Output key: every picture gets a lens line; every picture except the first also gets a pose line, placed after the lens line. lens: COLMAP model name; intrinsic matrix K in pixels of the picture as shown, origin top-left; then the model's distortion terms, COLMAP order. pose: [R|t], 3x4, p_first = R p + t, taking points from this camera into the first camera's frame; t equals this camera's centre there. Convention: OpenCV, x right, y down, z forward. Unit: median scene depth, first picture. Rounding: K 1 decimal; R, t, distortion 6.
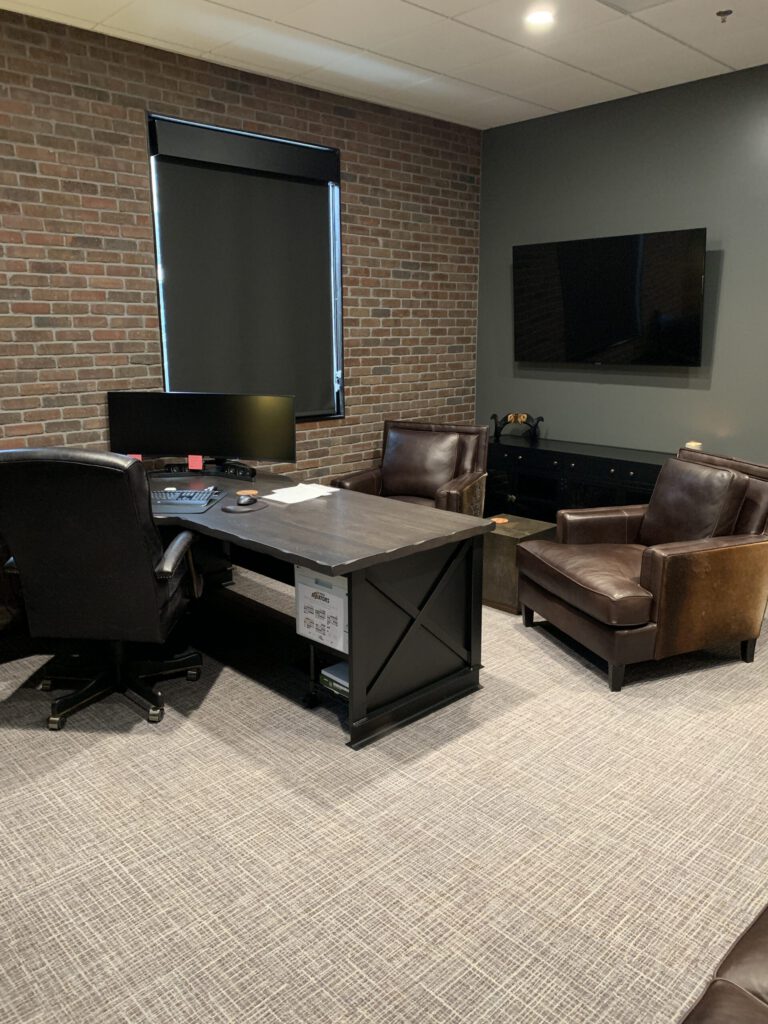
lens RADIAL K [[780.6, 0, 385.0], [0, 780.6, 510.2], [0, 0, 1]] dist [0.006538, -0.003164]
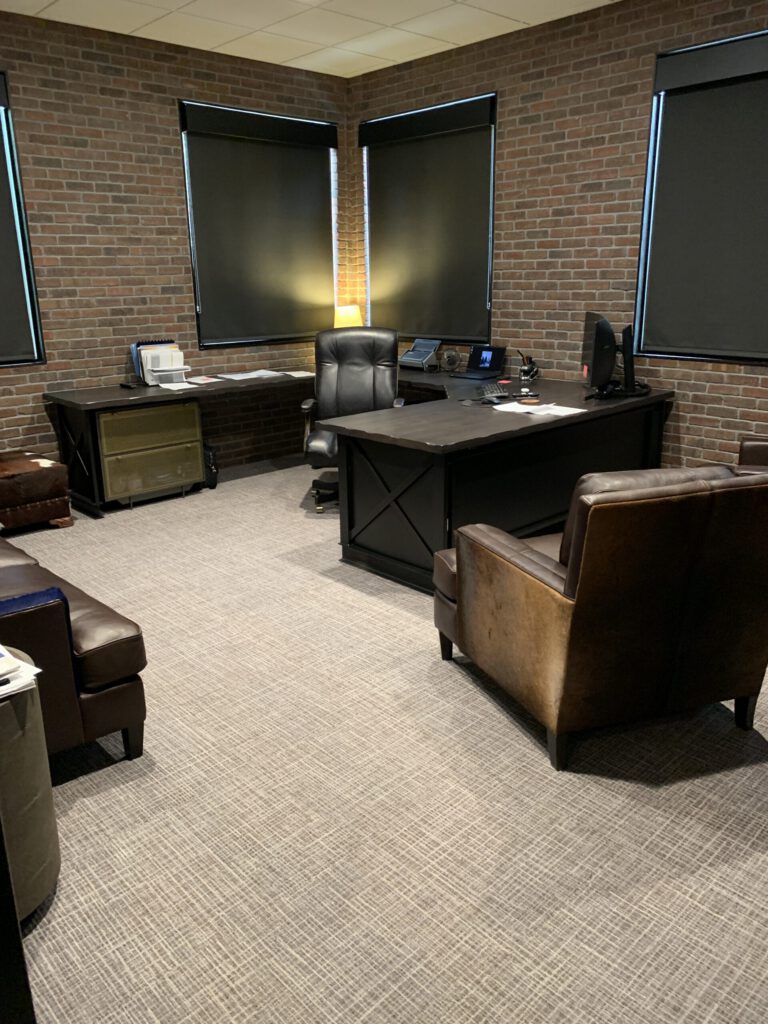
lens RADIAL K [[780.6, 0, 385.0], [0, 780.6, 513.2], [0, 0, 1]] dist [0.006538, -0.003164]
pose [[-0.009049, 0.297201, -0.954772, 0.949008], [-0.214649, 0.931976, 0.292140, -0.152771], [0.976649, 0.207584, 0.055361, 0.716492]]
